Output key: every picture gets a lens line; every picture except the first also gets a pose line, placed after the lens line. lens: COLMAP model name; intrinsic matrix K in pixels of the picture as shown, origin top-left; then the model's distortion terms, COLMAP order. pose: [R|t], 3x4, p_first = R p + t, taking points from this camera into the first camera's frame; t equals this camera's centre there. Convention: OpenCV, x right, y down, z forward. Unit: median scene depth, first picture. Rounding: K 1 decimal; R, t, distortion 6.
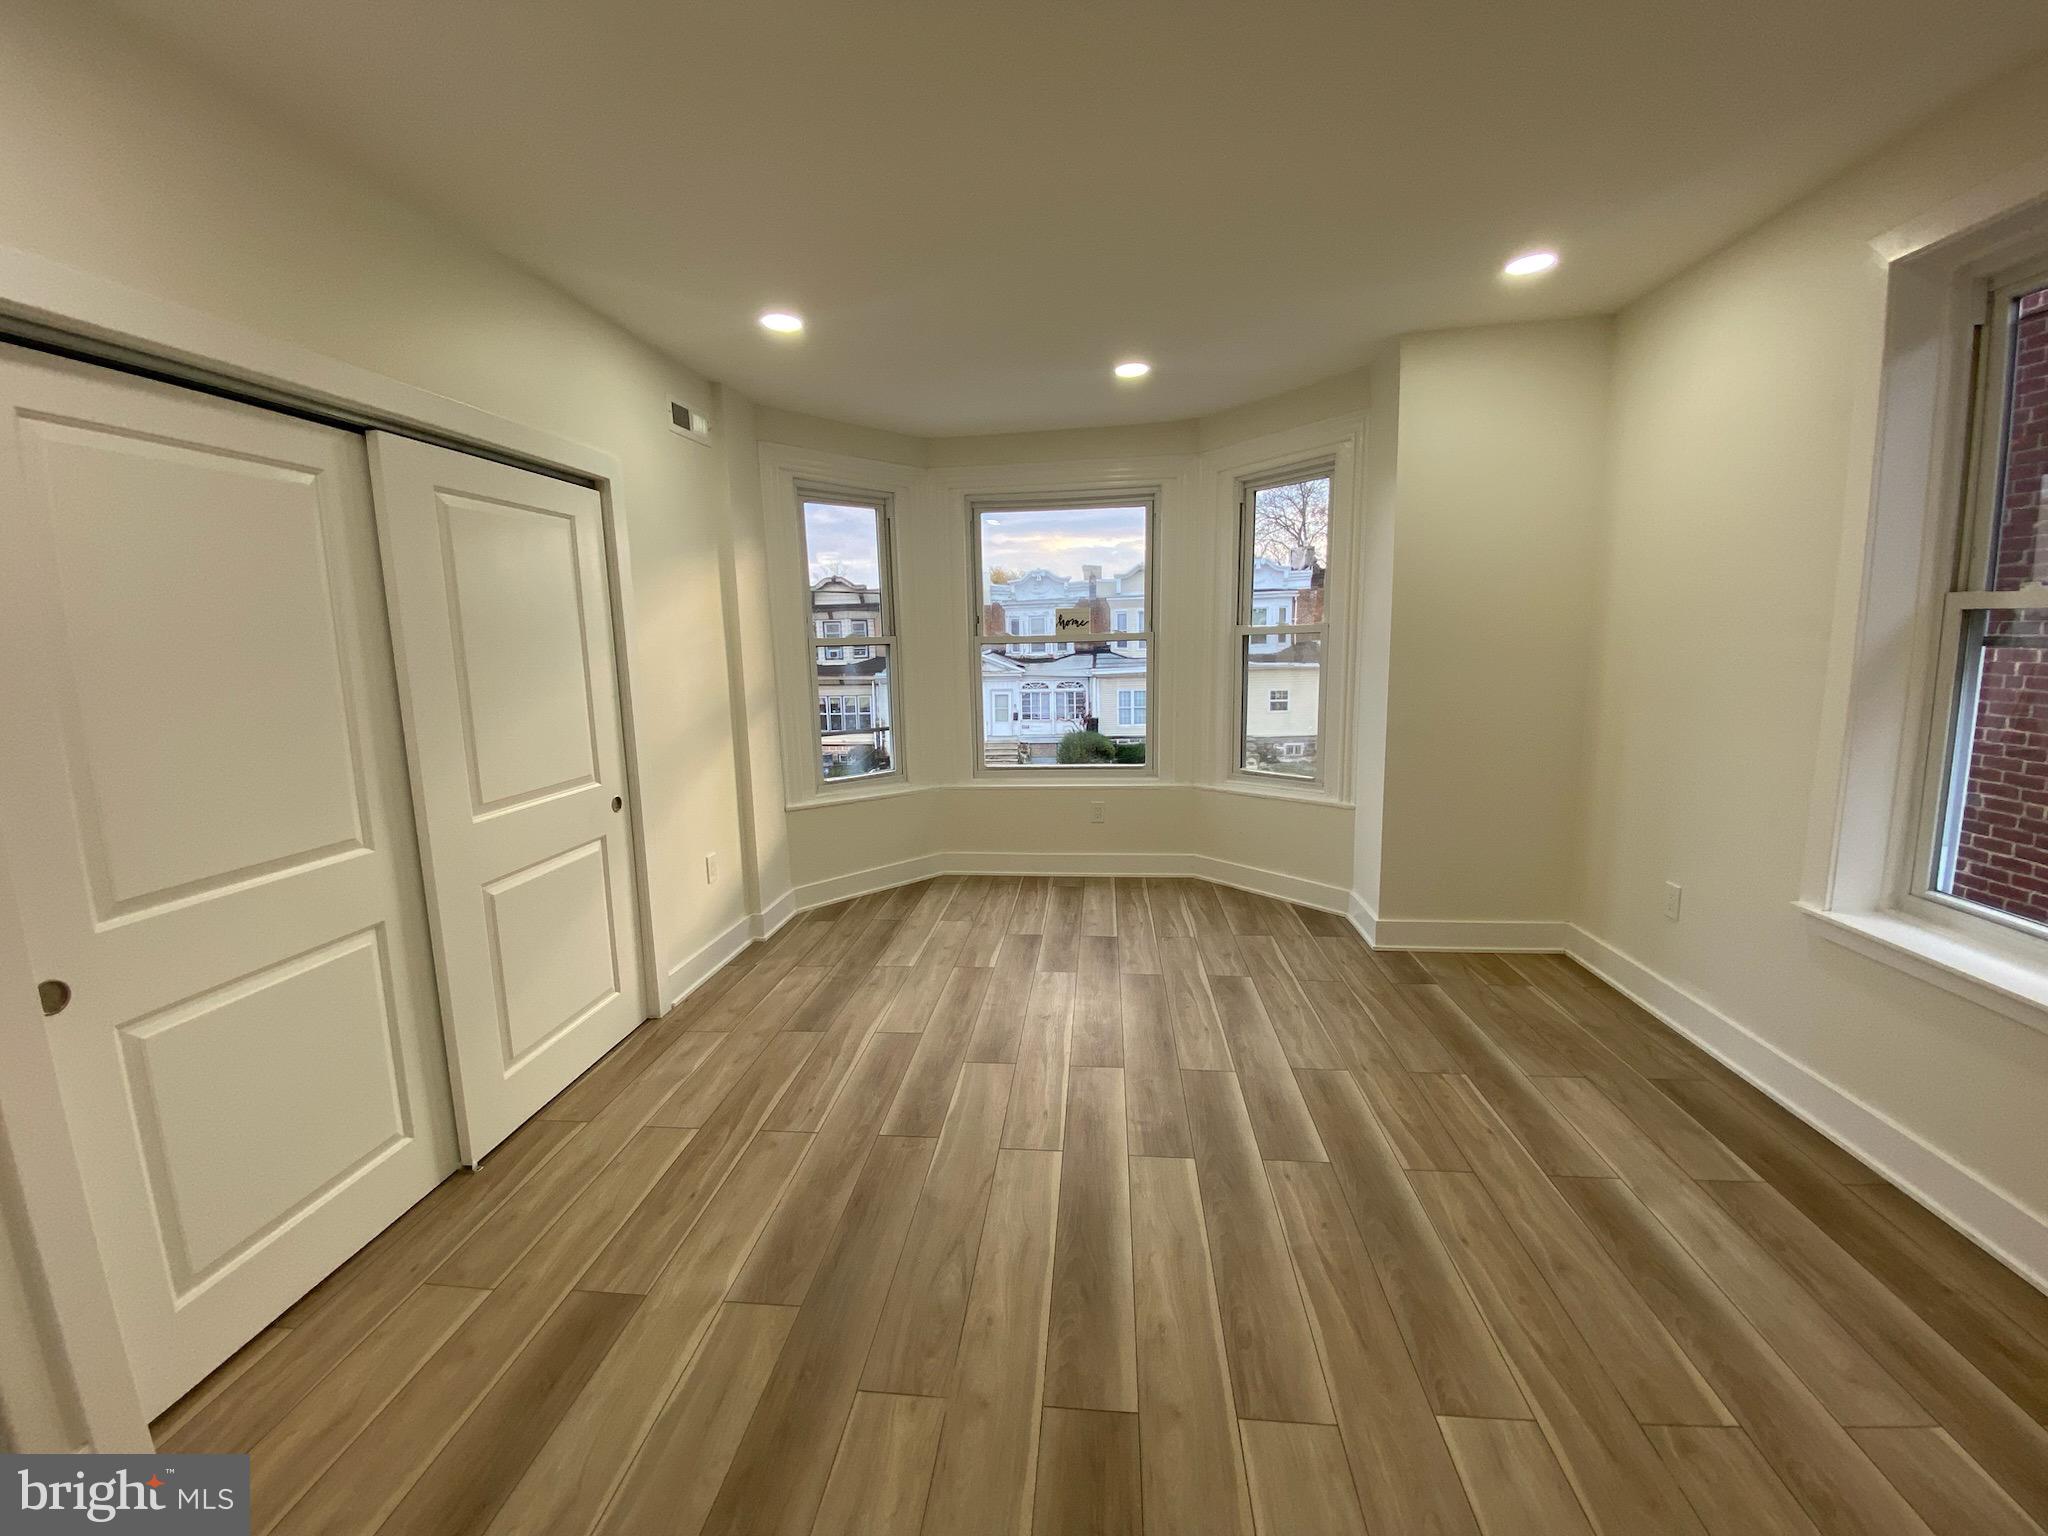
lens RADIAL K [[826.6, 0, 1014.1], [0, 826.6, 760.9], [0, 0, 1]] dist [0.023204, -0.021696]
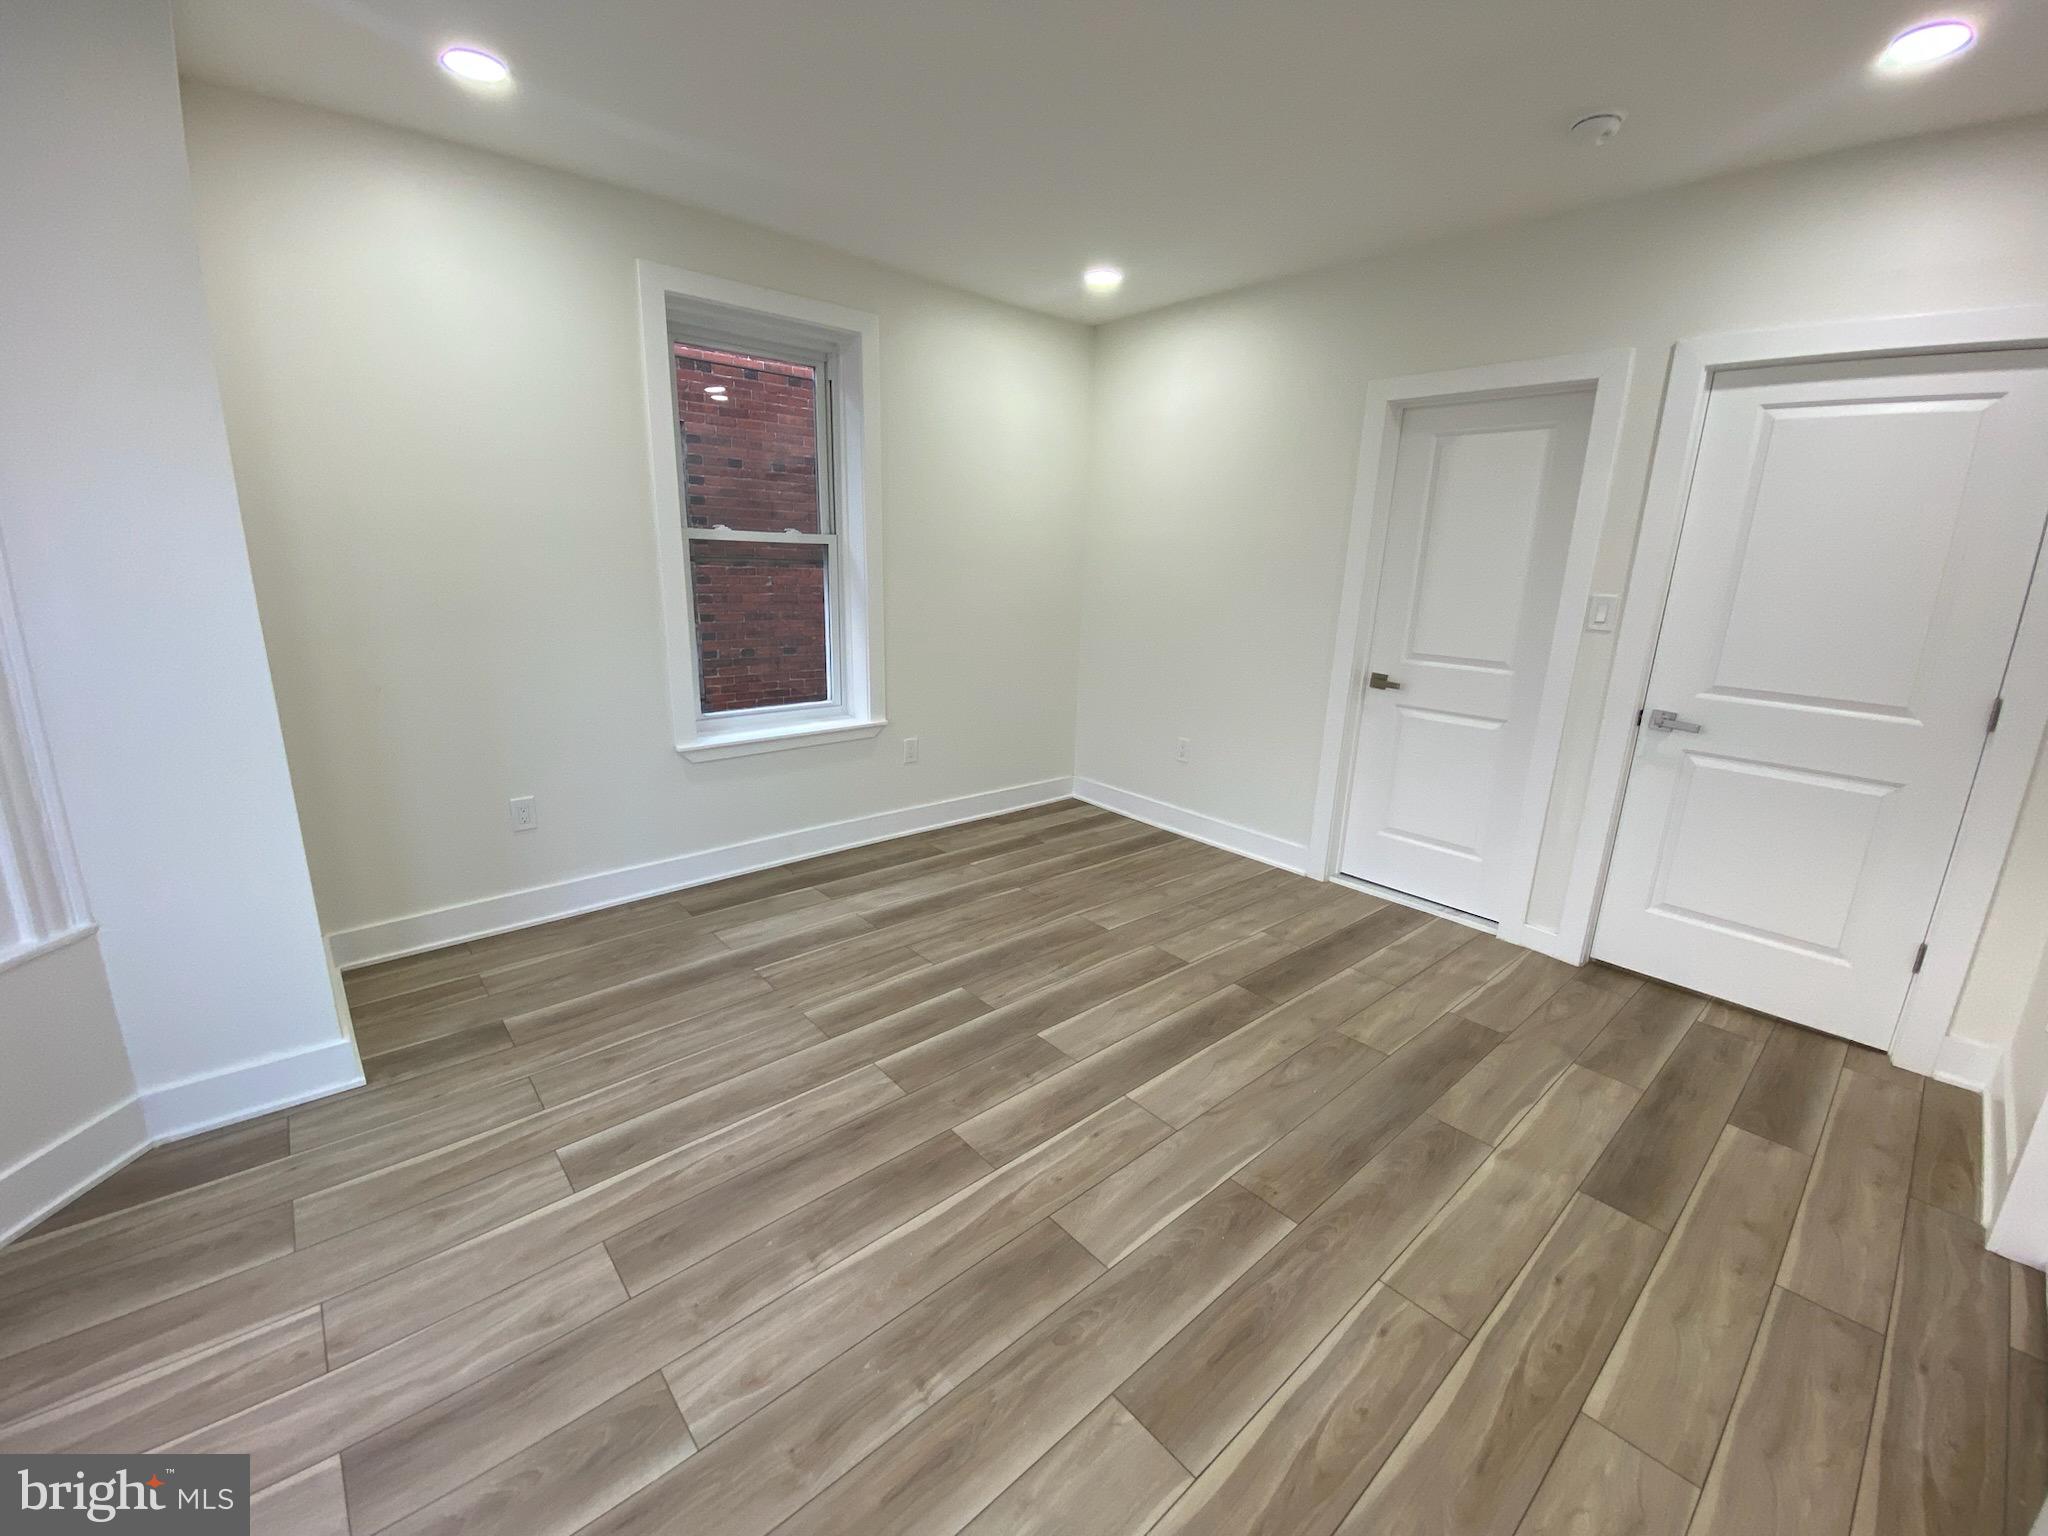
lens RADIAL K [[826.6, 0, 1014.1], [0, 826.6, 760.9], [0, 0, 1]] dist [0.023204, -0.021696]
pose [[-0.732005, -0.158897, 0.662510, -0.324113], [0.097985, 0.937759, 0.333177, -0.174548], [-0.674216, 0.308804, -0.670875, 1.232348]]
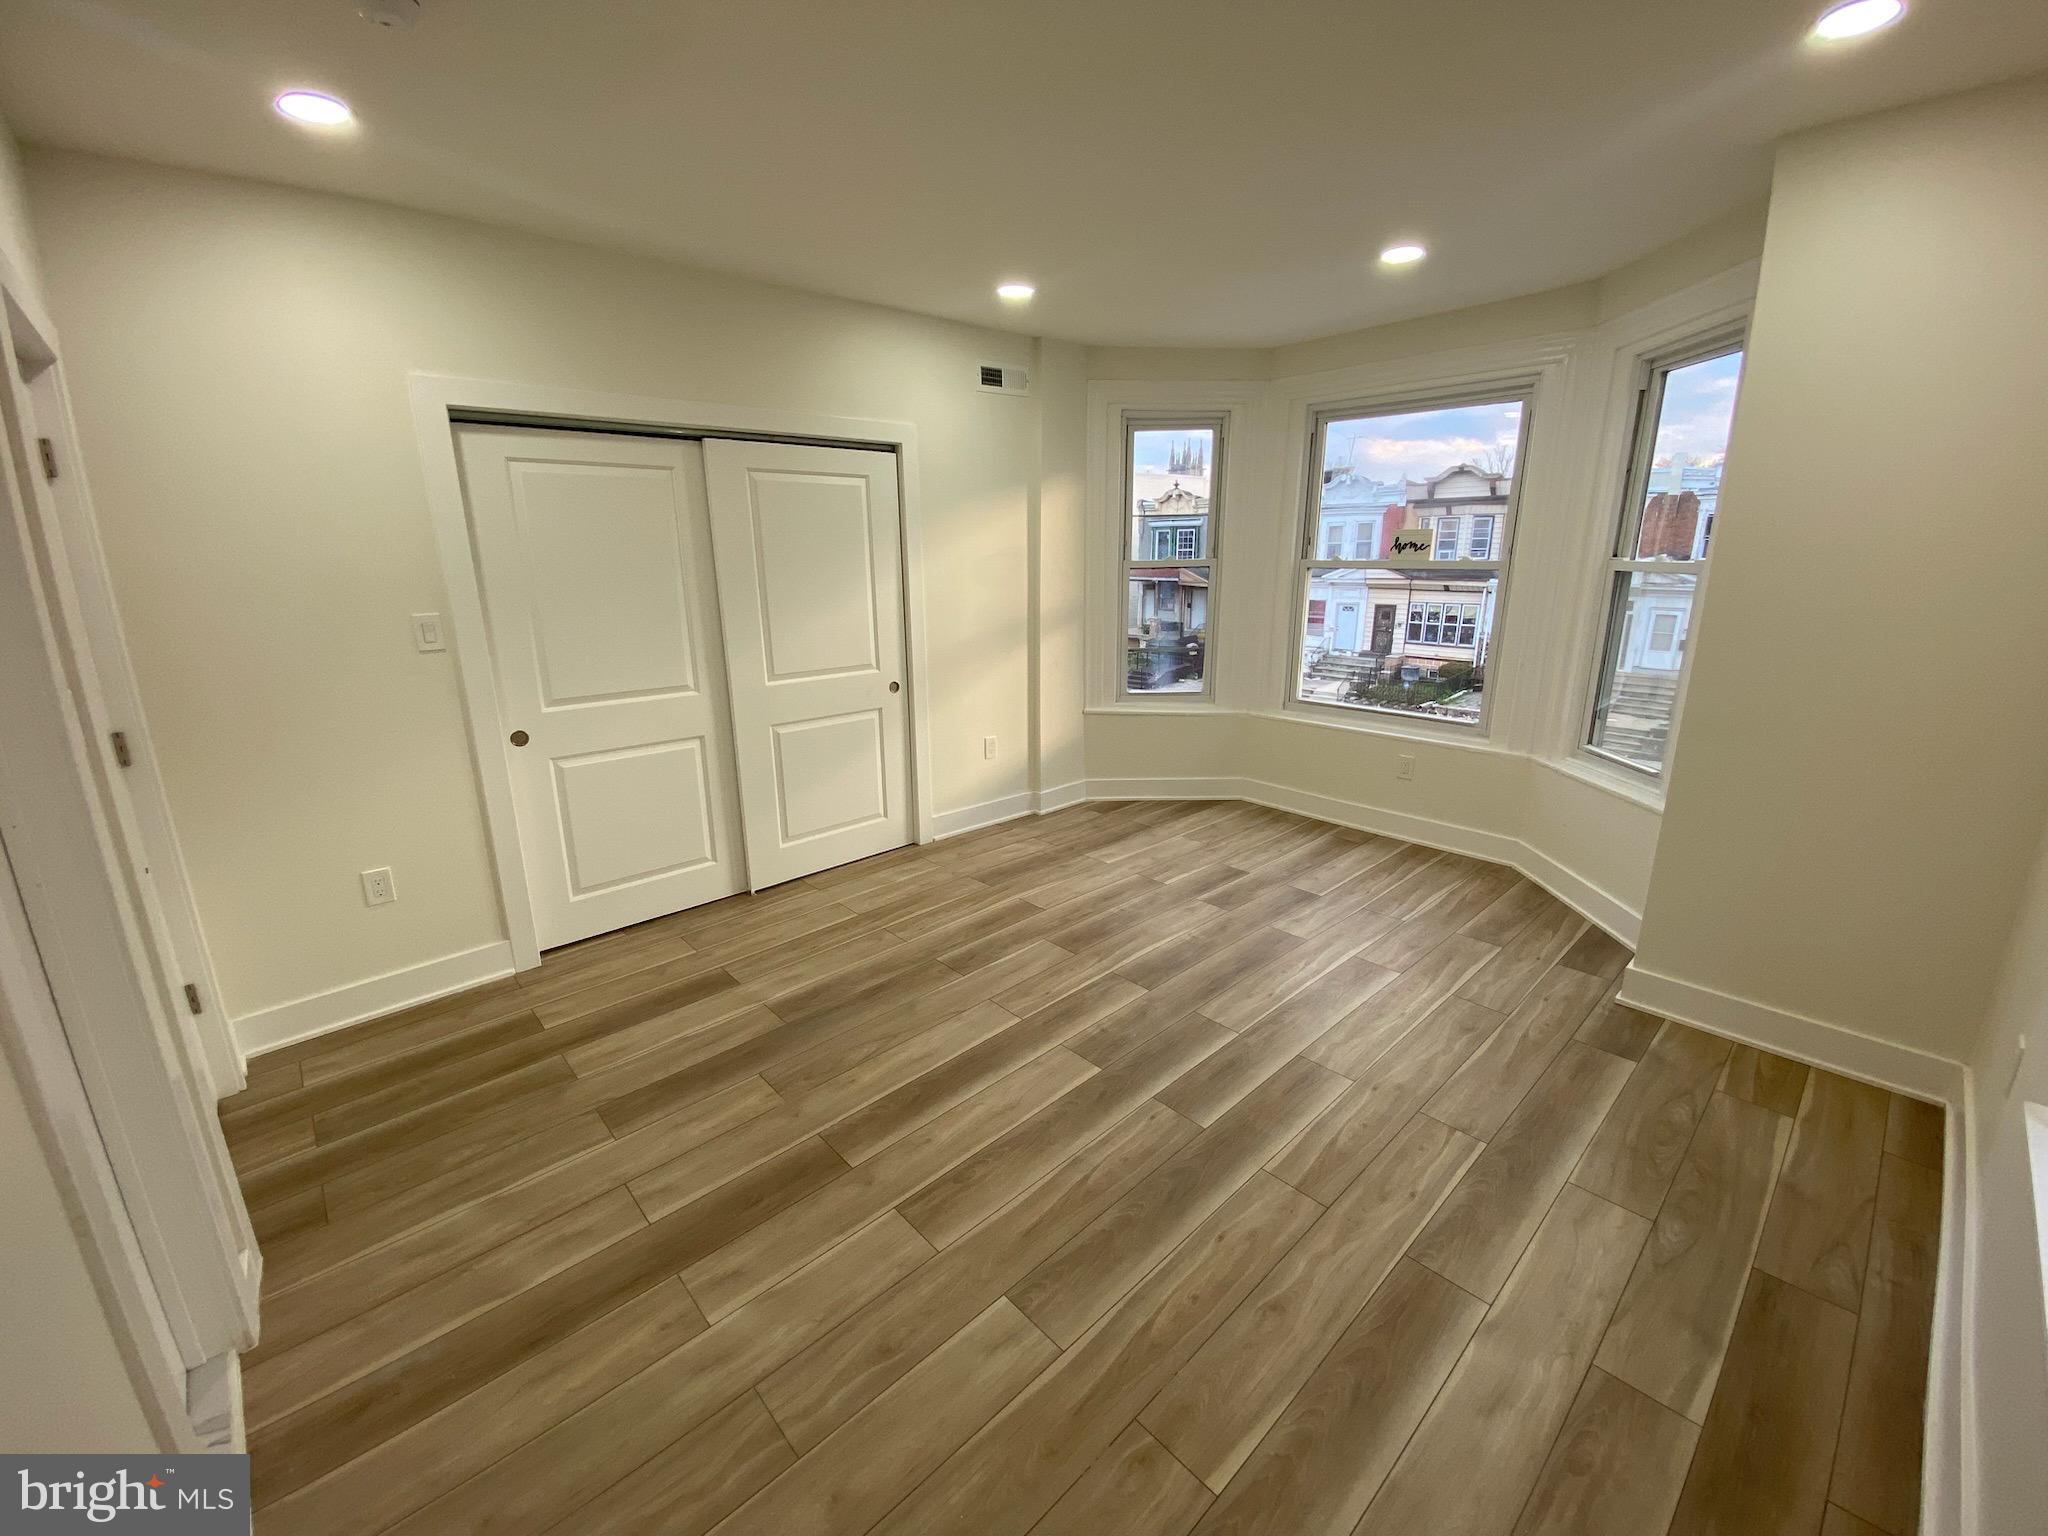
lens RADIAL K [[828.1, 0, 1019.1], [0, 828.1, 759.4], [0, 0, 1]] dist [0.061459, -0.047184]
pose [[0.751556, 0.183266, -0.633701, 0.572165], [-0.107480, 0.981817, 0.156473, -0.067947], [0.650854, -0.049488, 0.757588, 0.078590]]
